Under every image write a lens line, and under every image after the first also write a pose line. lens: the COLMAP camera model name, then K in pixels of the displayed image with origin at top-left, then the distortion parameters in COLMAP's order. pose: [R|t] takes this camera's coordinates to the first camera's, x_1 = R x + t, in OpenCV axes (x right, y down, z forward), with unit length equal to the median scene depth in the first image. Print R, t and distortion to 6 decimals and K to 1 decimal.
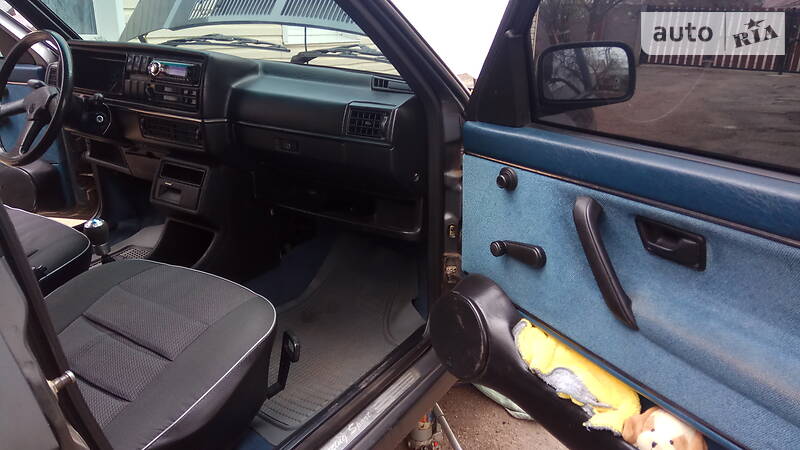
lens RADIAL K [[581.4, 0, 400.0], [0, 581.4, 225.0], [0, 0, 1]] dist [-0.005573, -0.005768]
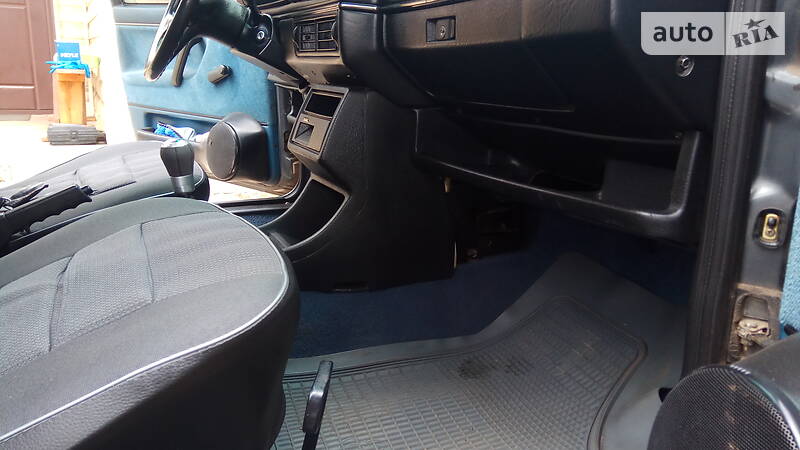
lens RADIAL K [[581.4, 0, 400.0], [0, 581.4, 225.0], [0, 0, 1]] dist [-0.005573, -0.005768]
pose [[0.846095, 0.141385, -0.513940, 0.075947], [-0.202018, 0.977306, -0.063724, 0.080381], [0.493267, 0.157742, 0.855456, 0.519114]]
